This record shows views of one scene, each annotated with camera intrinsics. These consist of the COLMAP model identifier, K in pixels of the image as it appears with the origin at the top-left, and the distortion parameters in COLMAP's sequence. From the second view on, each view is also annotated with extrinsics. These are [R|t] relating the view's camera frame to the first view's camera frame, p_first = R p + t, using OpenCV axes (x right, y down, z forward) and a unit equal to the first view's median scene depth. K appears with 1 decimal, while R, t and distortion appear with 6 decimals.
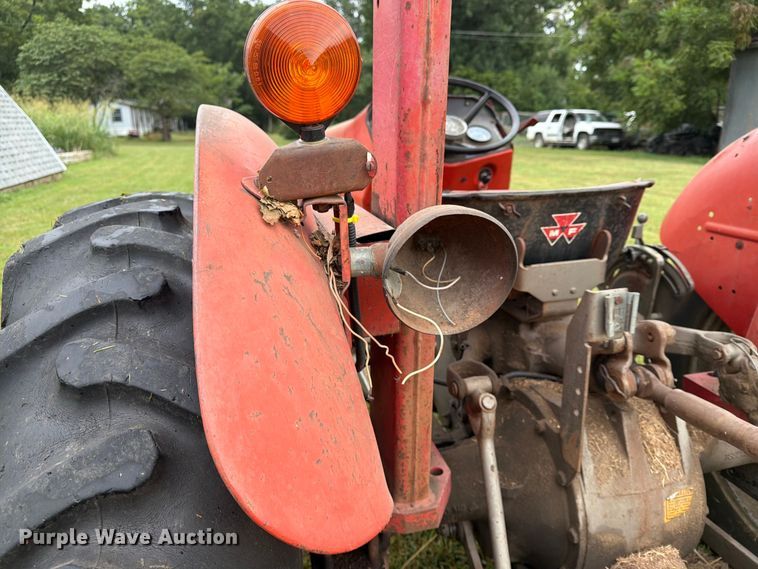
lens RADIAL K [[533.6, 0, 378.5], [0, 533.6, 284.3], [0, 0, 1]] dist [0.033752, -0.047496]
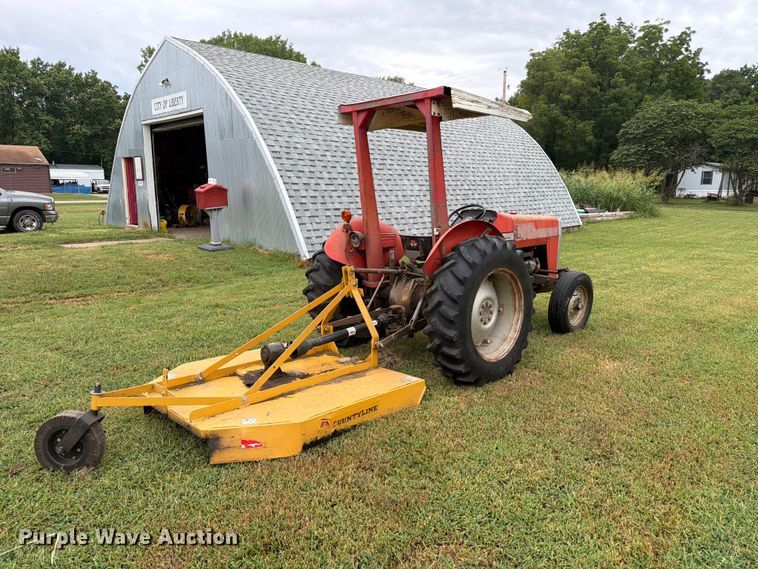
lens RADIAL K [[533.6, 0, 375.6], [0, 533.6, 294.1], [0, 0, 1]] dist [0.033752, -0.047496]
pose [[0.516507, 0.179942, -0.837163, 0.132757], [-0.249727, 0.966824, 0.053737, 0.005020], [0.819059, 0.181306, 0.544307, -0.056010]]
